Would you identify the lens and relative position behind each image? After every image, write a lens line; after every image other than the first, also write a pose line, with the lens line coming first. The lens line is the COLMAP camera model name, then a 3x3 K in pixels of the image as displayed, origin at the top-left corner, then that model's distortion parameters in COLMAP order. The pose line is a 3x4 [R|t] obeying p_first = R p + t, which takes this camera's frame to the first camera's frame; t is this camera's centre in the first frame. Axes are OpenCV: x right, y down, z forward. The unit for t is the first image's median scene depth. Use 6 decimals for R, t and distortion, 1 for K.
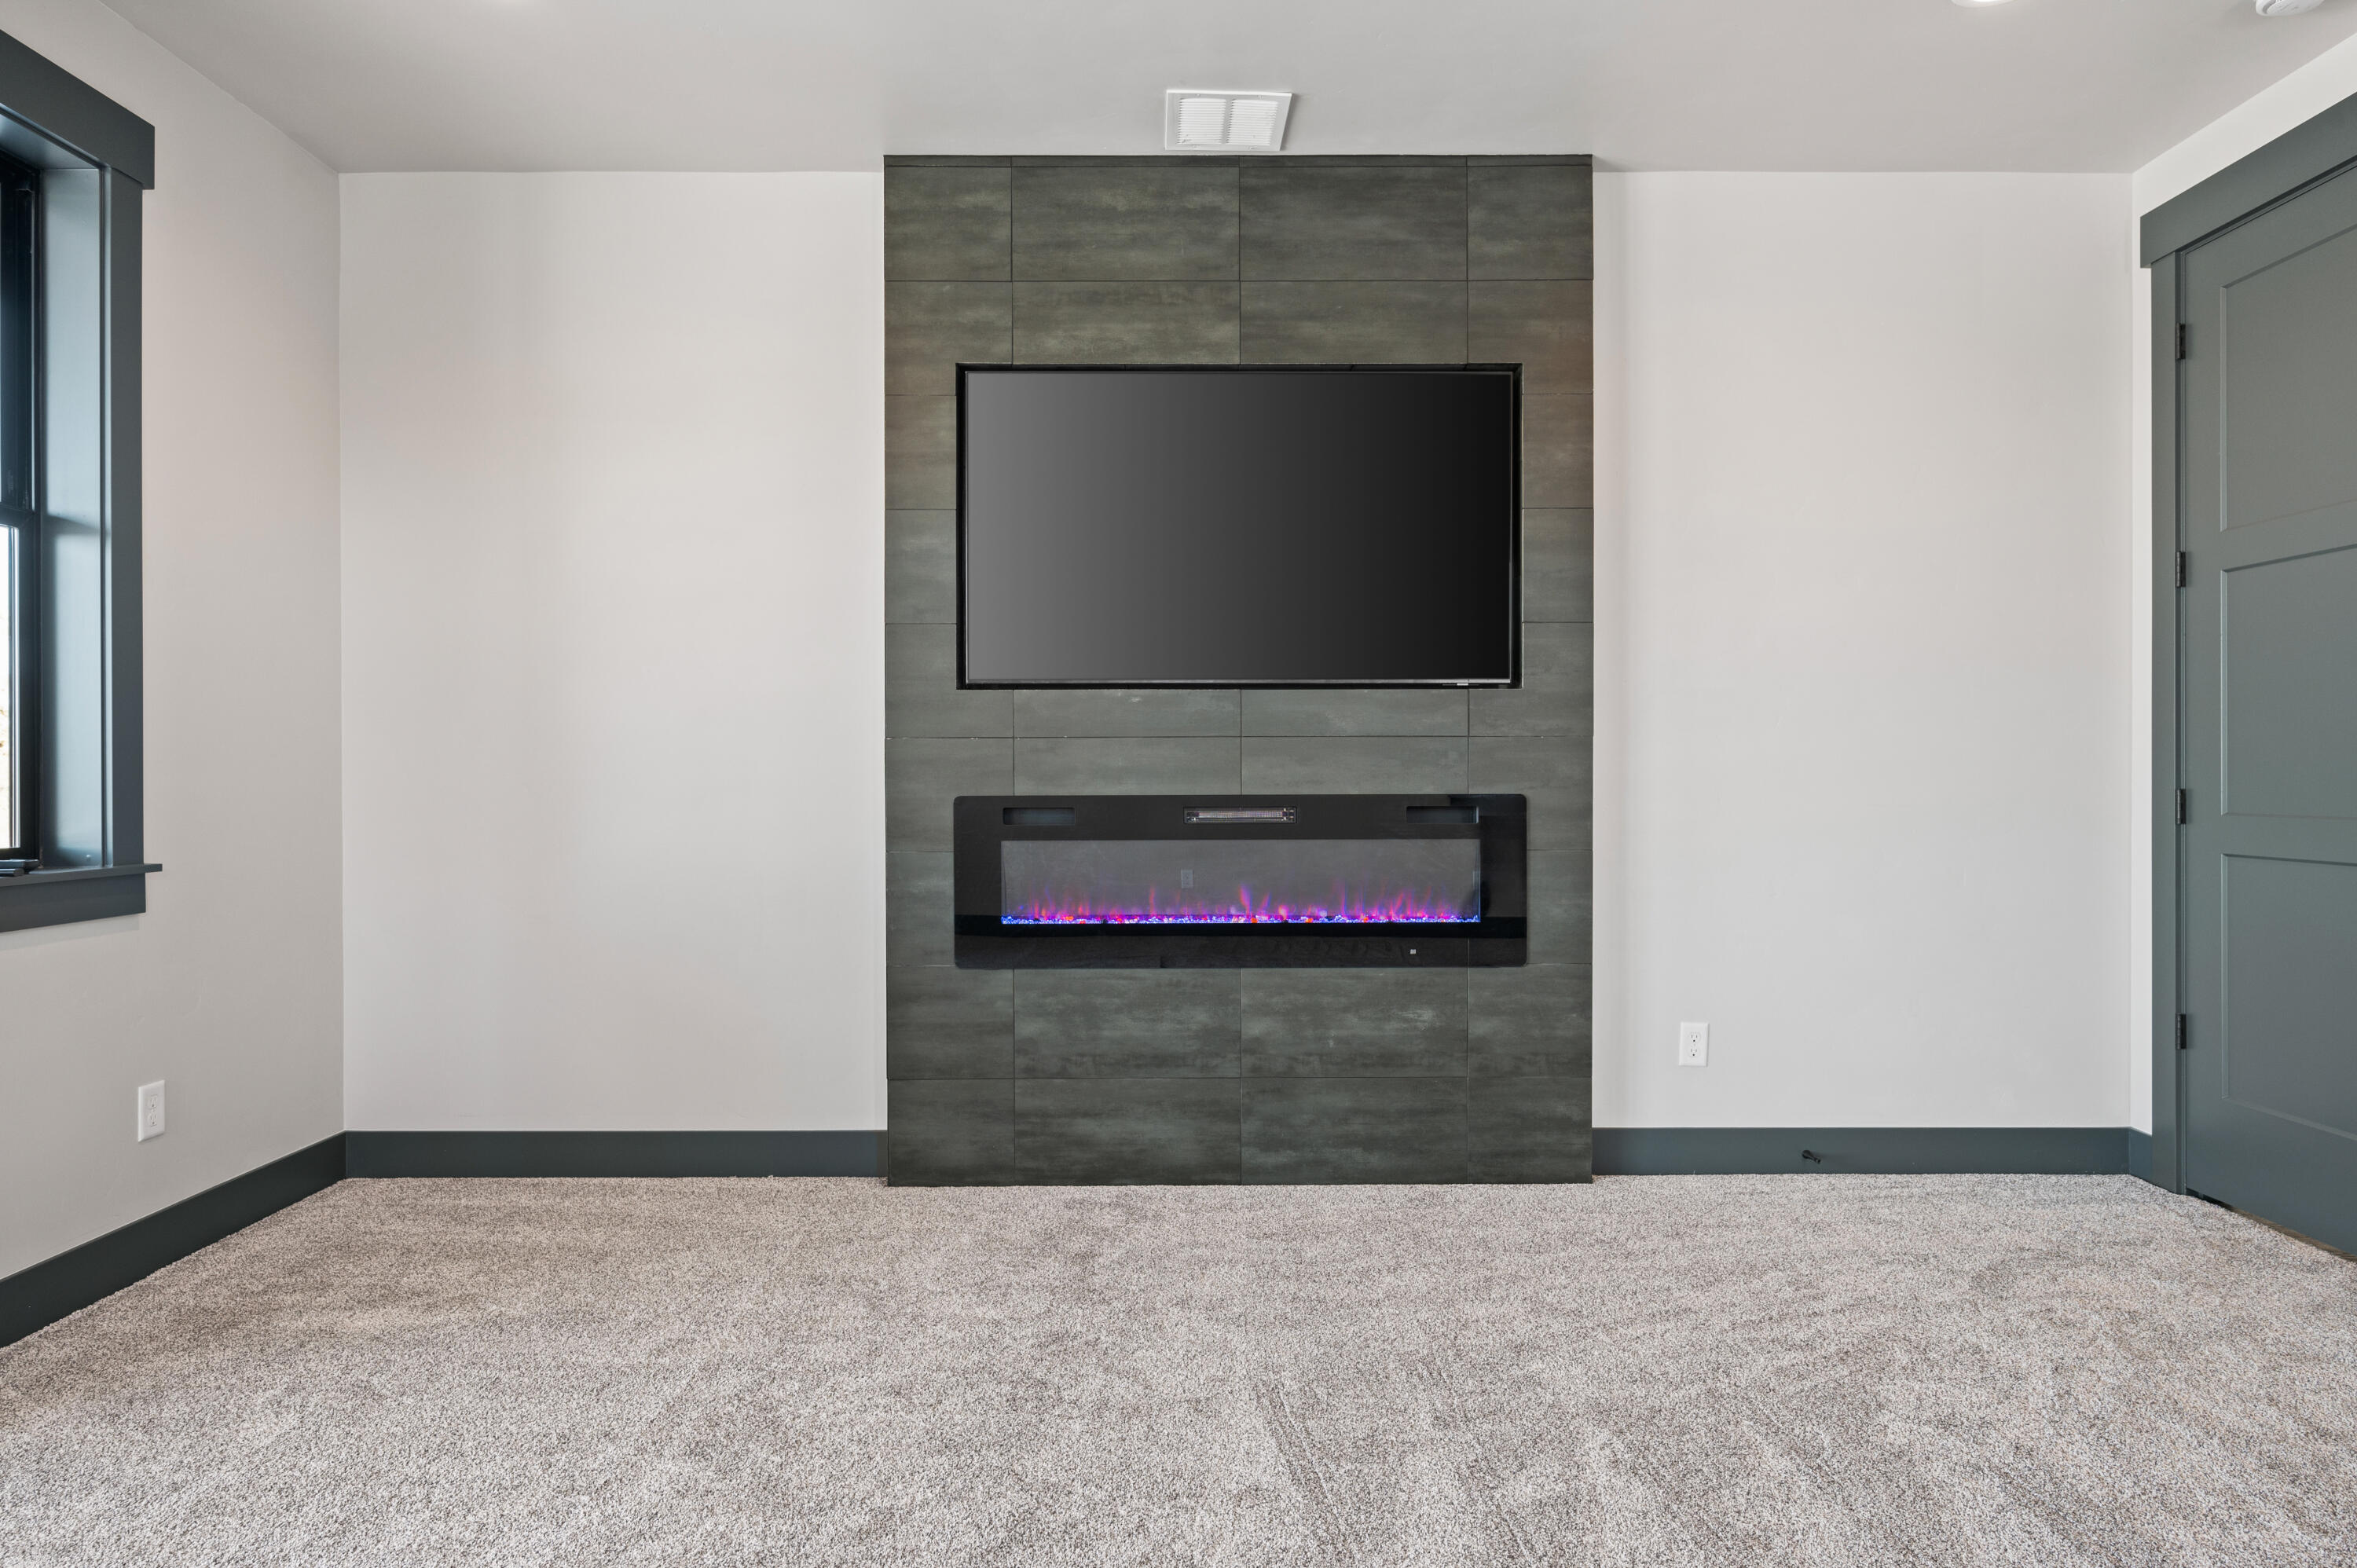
lens RADIAL K [[1388.1, 0, 1180.1], [0, 1388.1, 772.0], [0, 0, 1]] dist [0.000208, -0.000631]
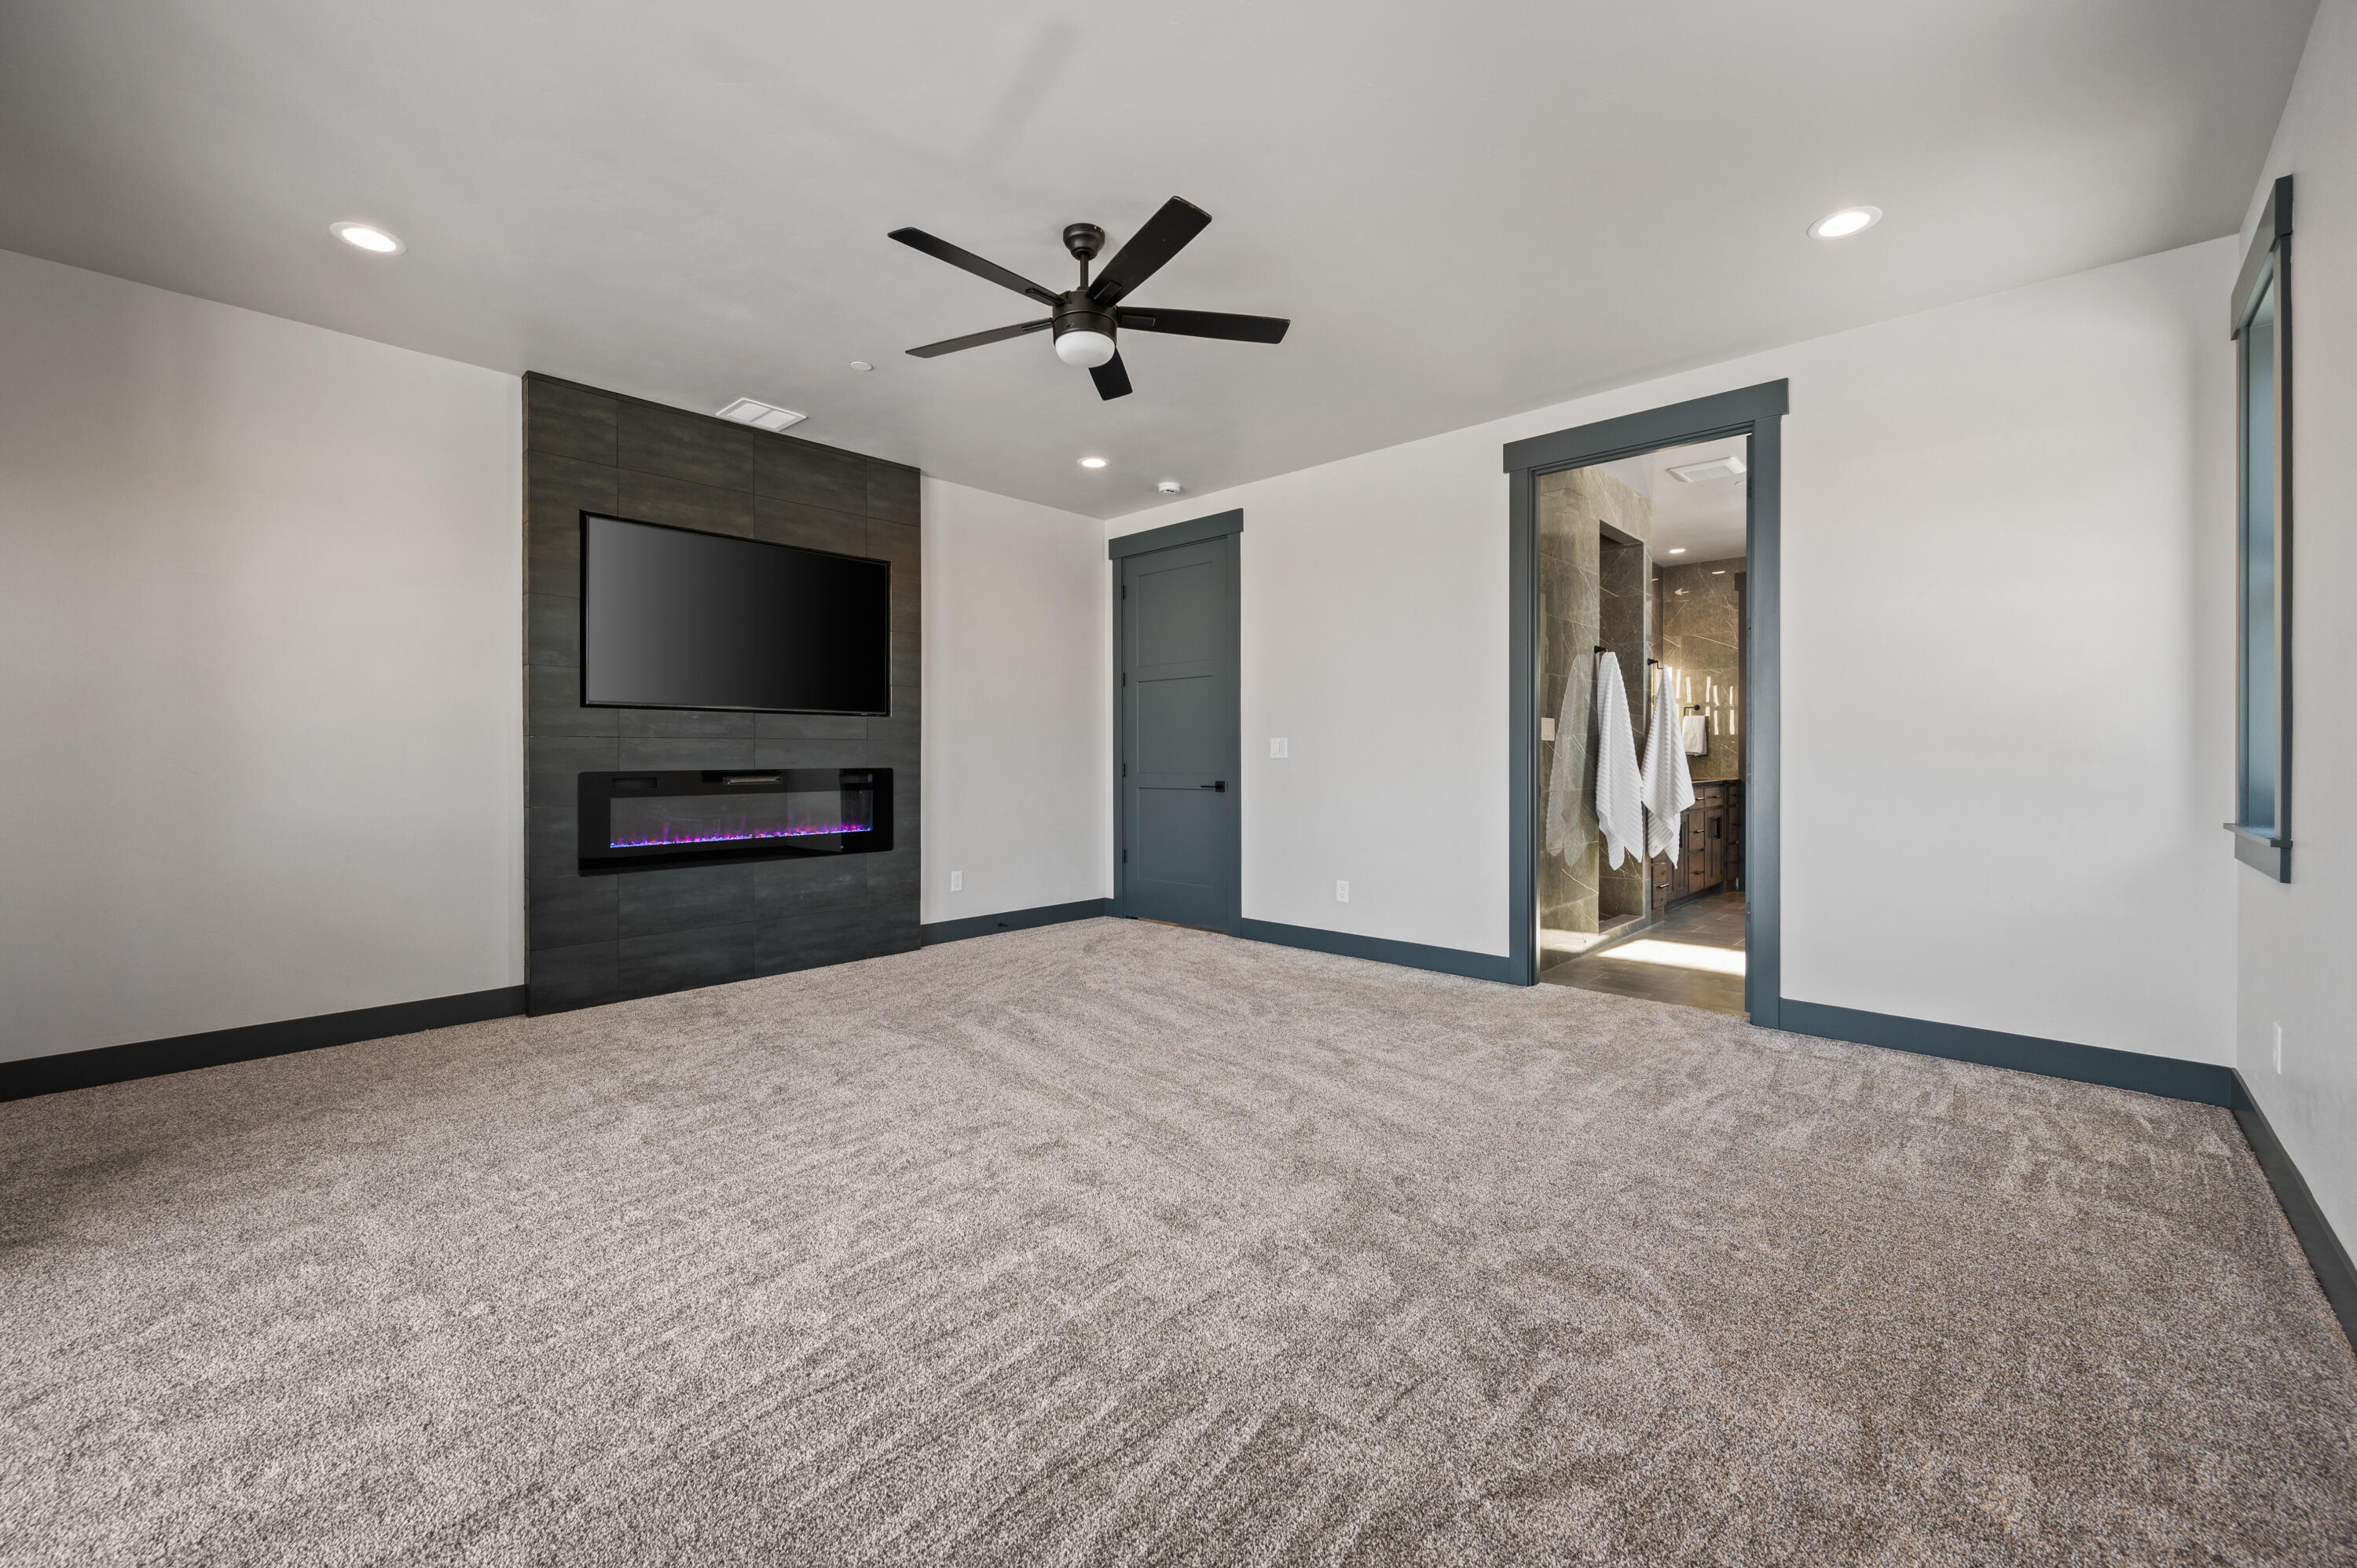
lens RADIAL K [[937.2, 0, 1177.1], [0, 937.2, 770.4], [0, 0, 1]] dist [-0.000248, 0.000845]
pose [[0.687844, -0.011168, 0.725773, -0.480879], [0.006675, 0.999937, 0.009061, 0.010246], [-0.725828, -0.001388, 0.687875, -0.280114]]
